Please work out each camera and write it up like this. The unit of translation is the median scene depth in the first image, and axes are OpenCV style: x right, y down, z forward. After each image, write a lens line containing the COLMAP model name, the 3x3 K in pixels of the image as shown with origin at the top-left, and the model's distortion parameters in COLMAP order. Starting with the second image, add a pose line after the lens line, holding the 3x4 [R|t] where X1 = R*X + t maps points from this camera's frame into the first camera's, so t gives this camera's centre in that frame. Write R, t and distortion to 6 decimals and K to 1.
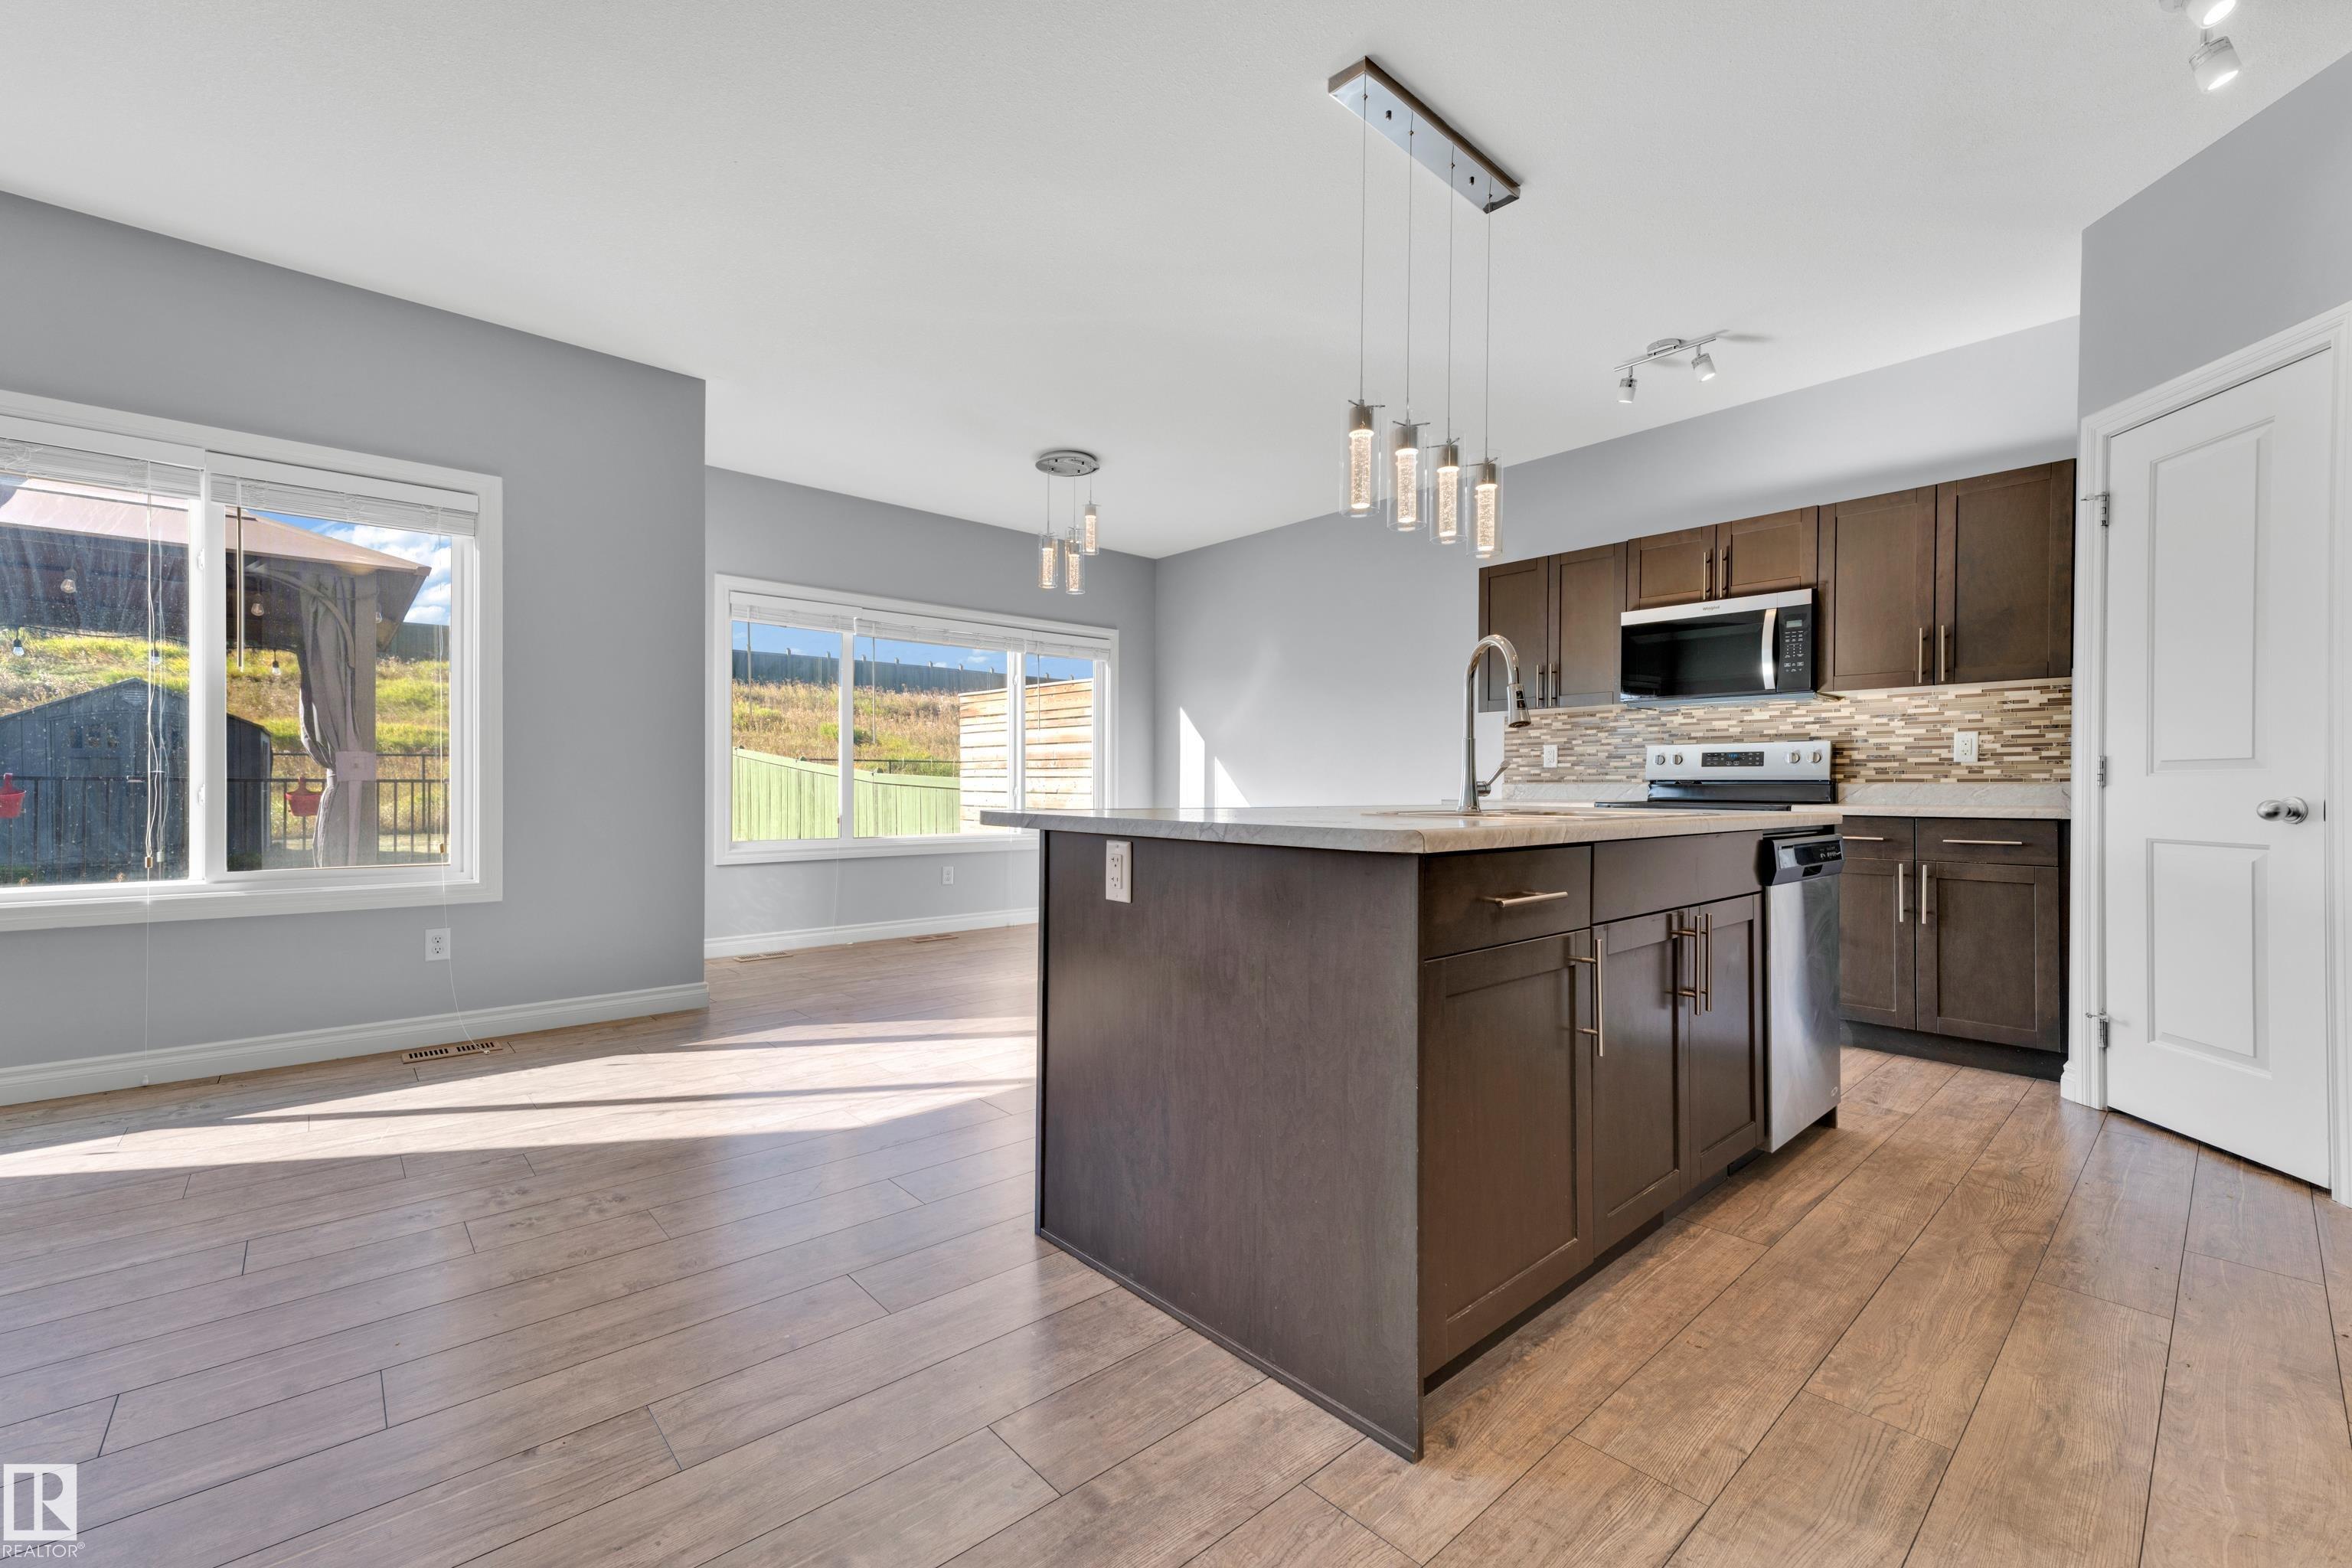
lens RADIAL K [[960.9, 0, 1171.2], [0, 960.9, 783.9], [0, 0, 1]] dist [0.006709, -0.000156]
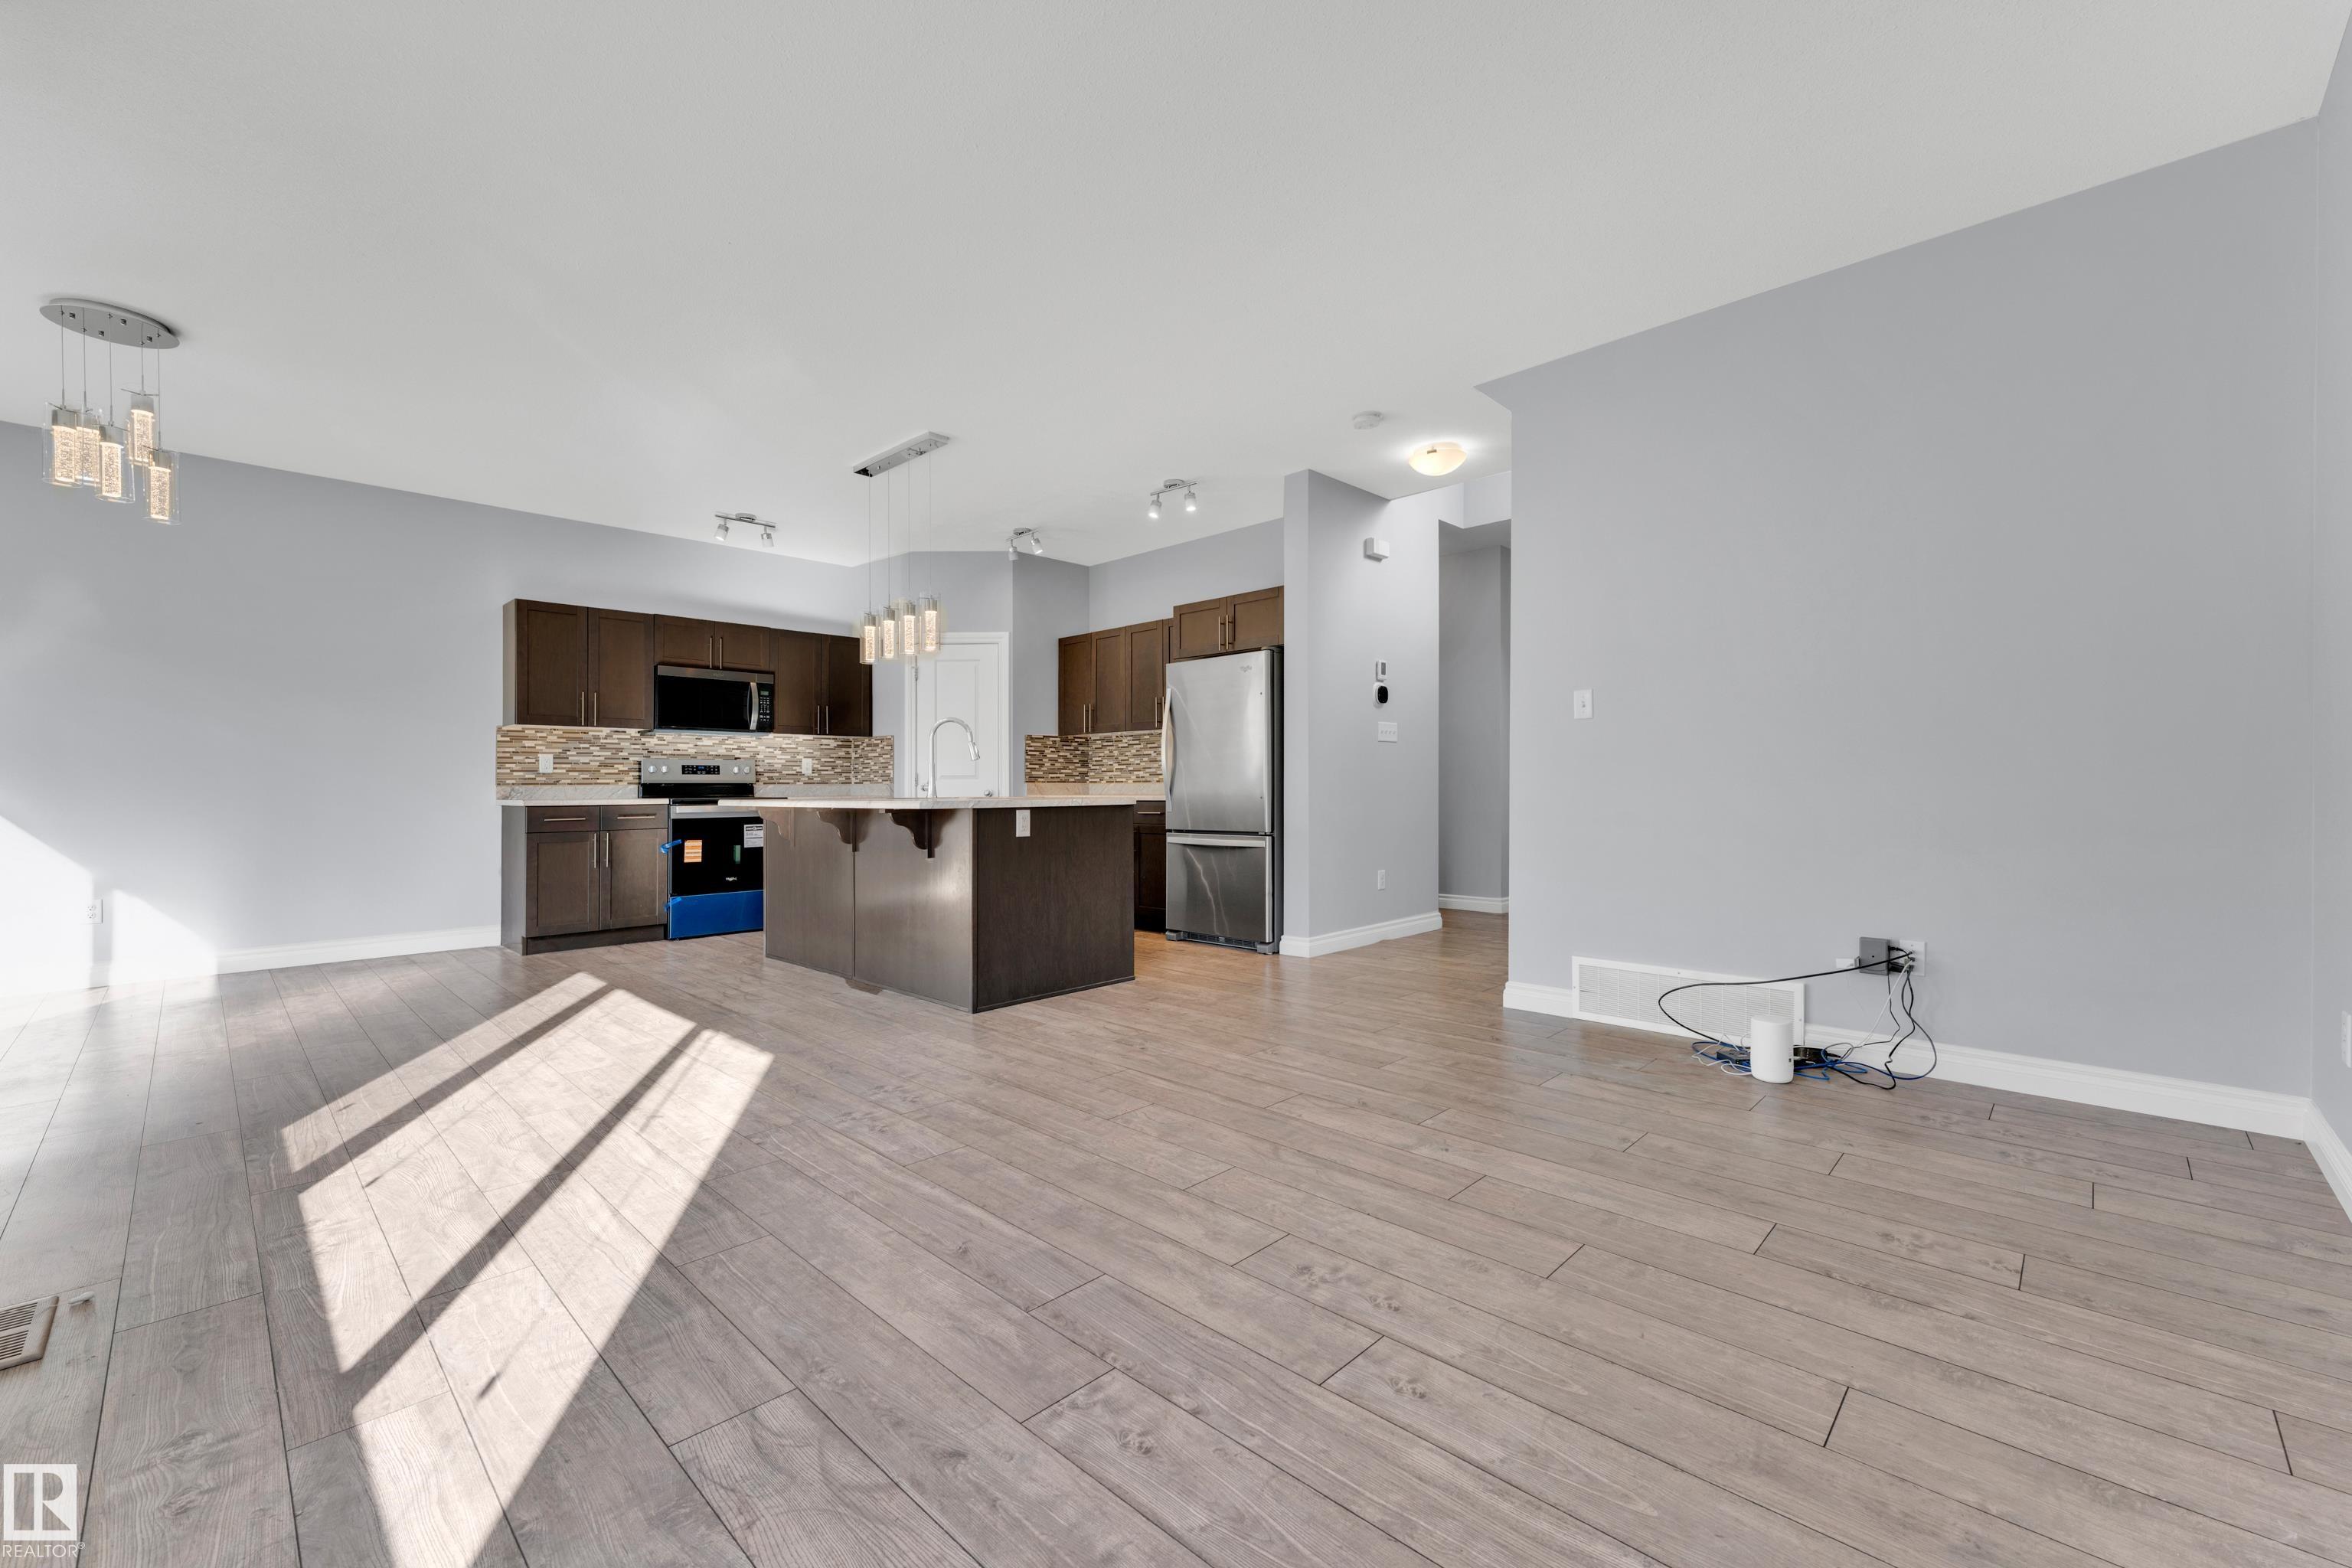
lens RADIAL K [[956.9, 0, 1176.0], [0, 956.9, 784.0], [0, 0, 1]] dist [0.001145, 0.006193]
pose [[-0.074977, -0.001309, 0.997184, -1.199664], [0.002818, 0.999995, 0.001525, -0.003409], [-0.997181, 0.002925, -0.074973, 0.412203]]
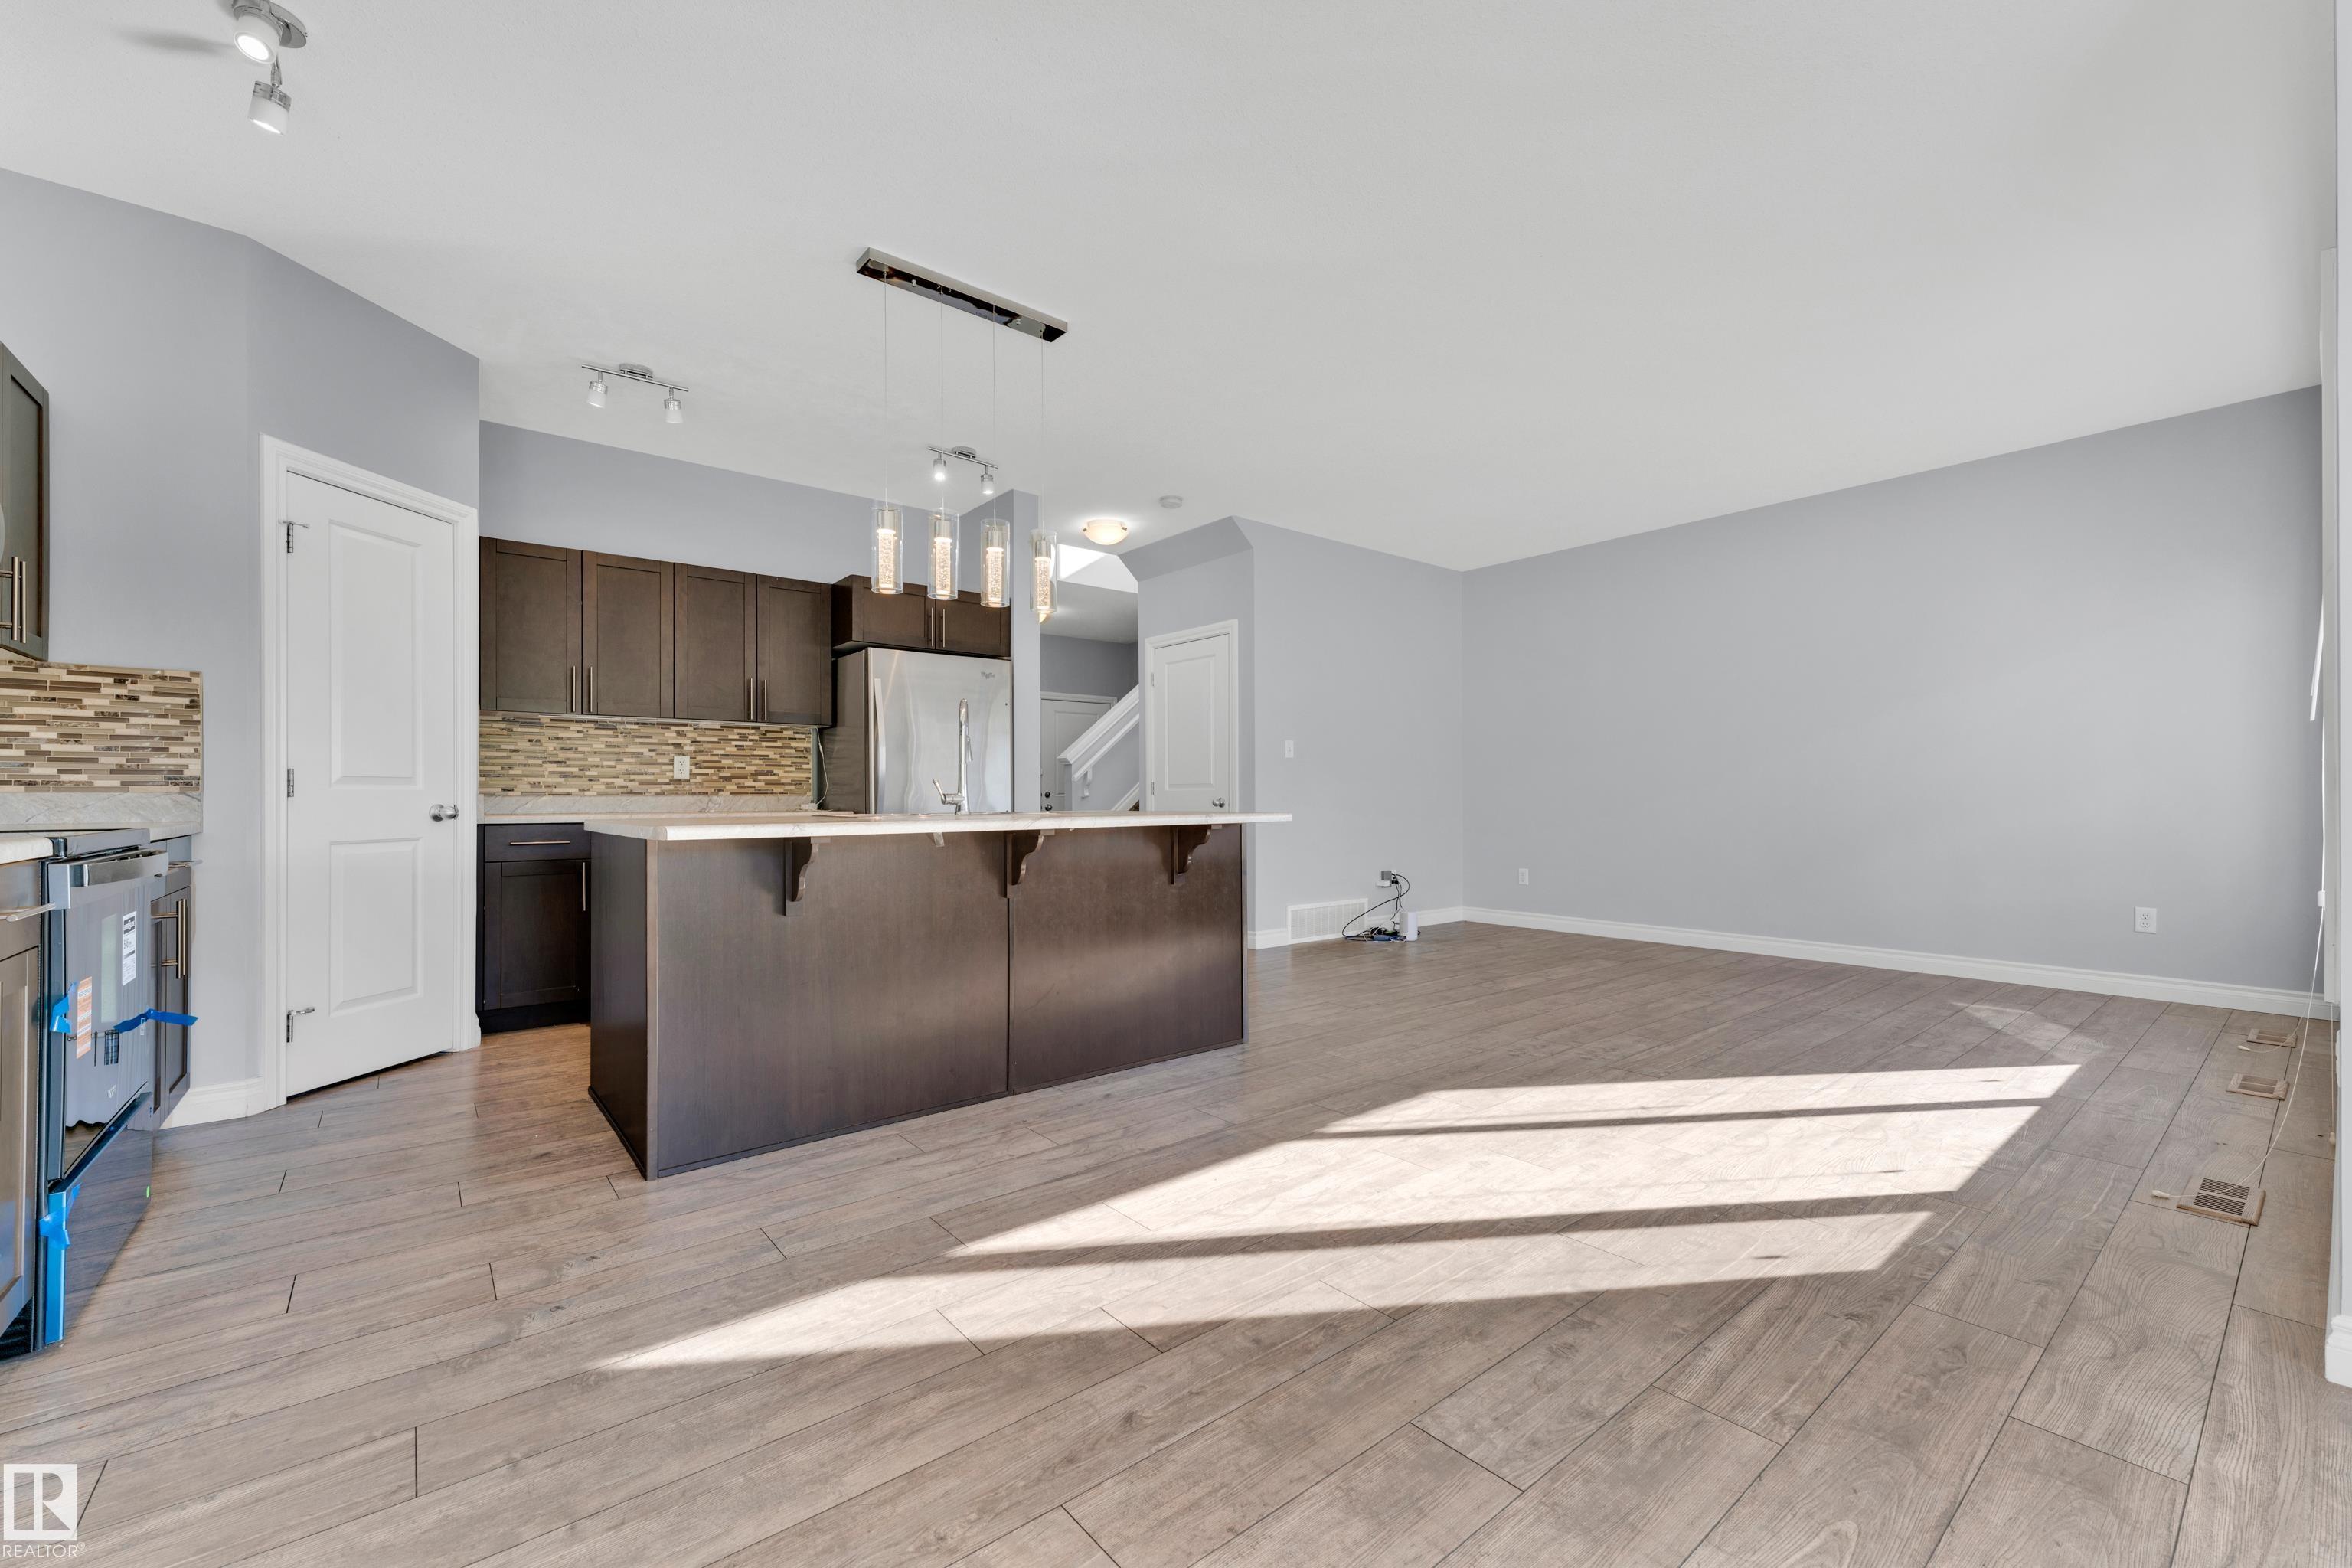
lens RADIAL K [[955.0, 0, 1165.0], [0, 955.0, 807.0], [0, 0, 1]] dist [-0.011159, 0.009637]
pose [[-0.998790, -0.001500, 0.049152, -0.041690], [-0.001213, 0.999982, 0.005865, 0.004631], [-0.049160, 0.005798, -0.998774, 1.588909]]
